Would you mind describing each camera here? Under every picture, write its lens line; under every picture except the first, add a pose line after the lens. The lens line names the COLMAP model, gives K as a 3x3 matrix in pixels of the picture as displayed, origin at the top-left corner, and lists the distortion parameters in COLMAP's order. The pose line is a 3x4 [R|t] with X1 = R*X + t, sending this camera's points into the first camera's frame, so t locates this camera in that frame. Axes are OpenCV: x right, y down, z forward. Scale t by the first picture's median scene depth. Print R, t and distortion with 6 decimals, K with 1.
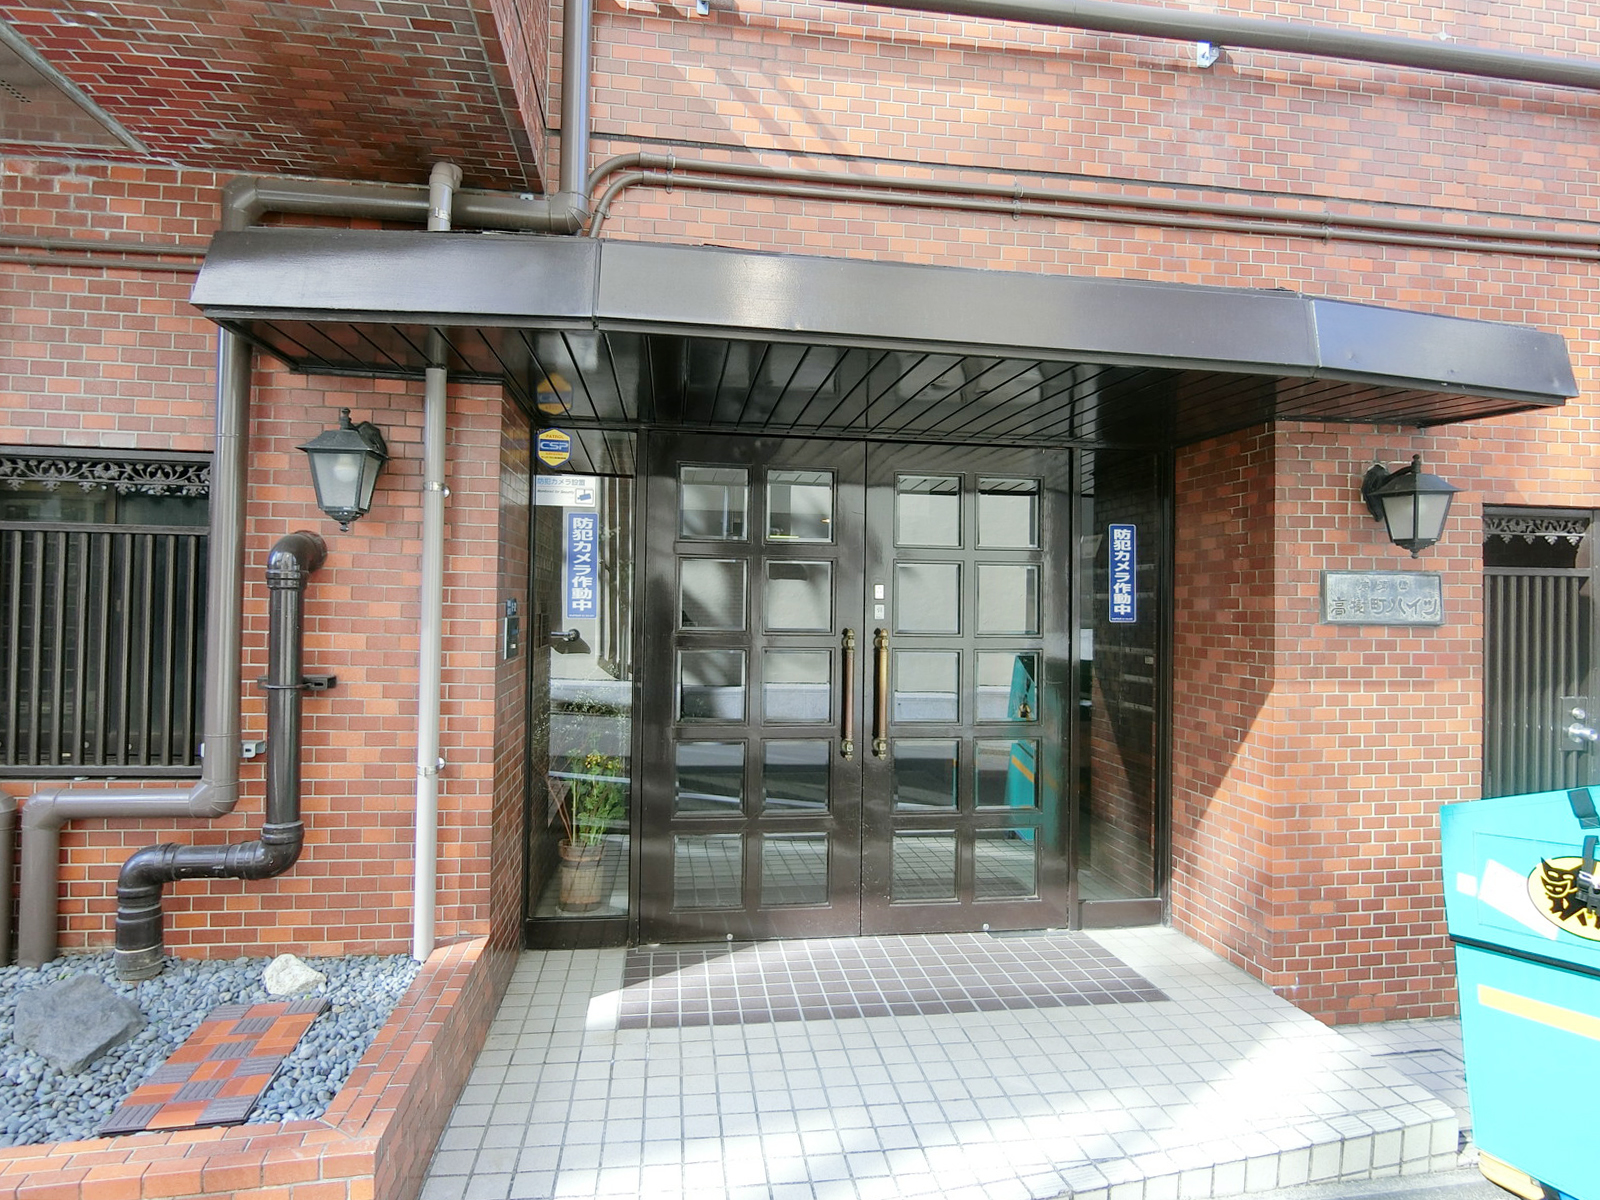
lens RADIAL K [[920.5, 0, 800.7], [0, 920.5, 592.2], [0, 0, 1]] dist [-0.006160, -0.005142]
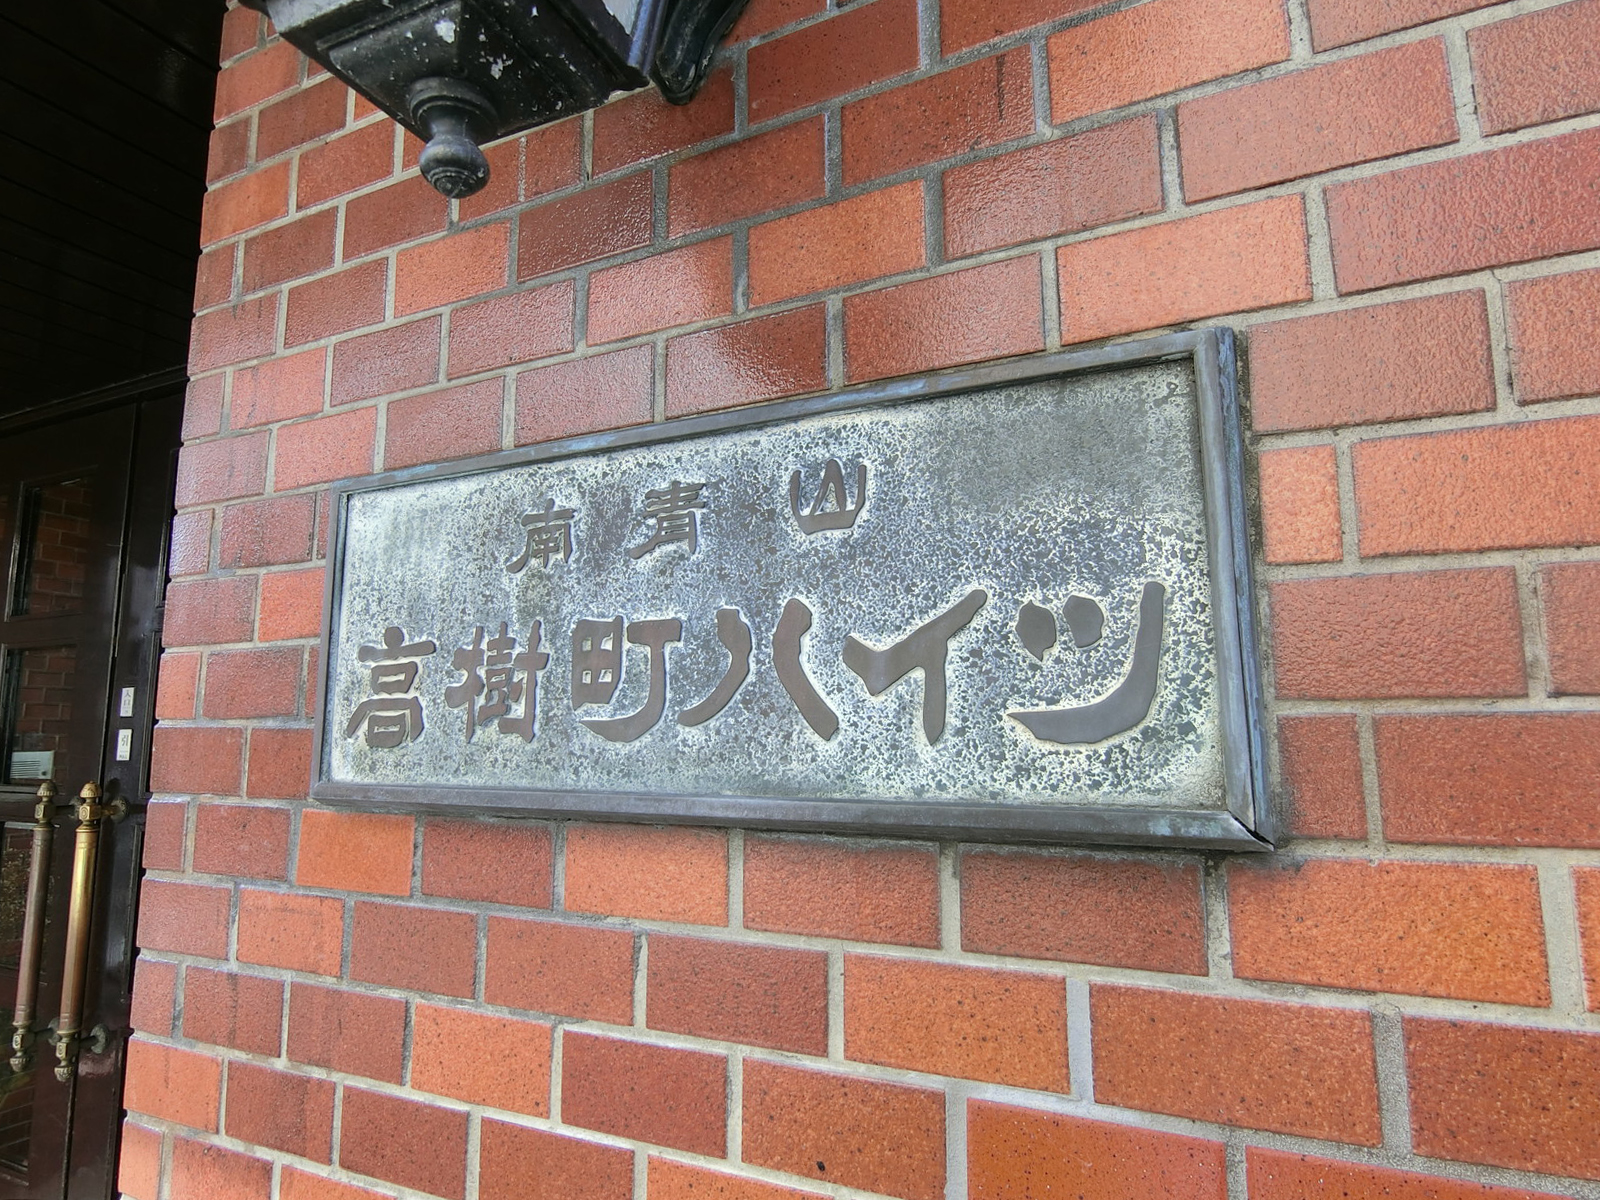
lens RADIAL K [[920.5, 0, 799.3], [0, 920.5, 601.5], [0, 0, 1]] dist [-0.006160, -0.005142]
pose [[0.832920, -0.093145, -0.545499, 0.719336], [0.021866, 0.990503, -0.135743, 0.022600], [0.552962, 0.101135, 0.827046, 0.899550]]
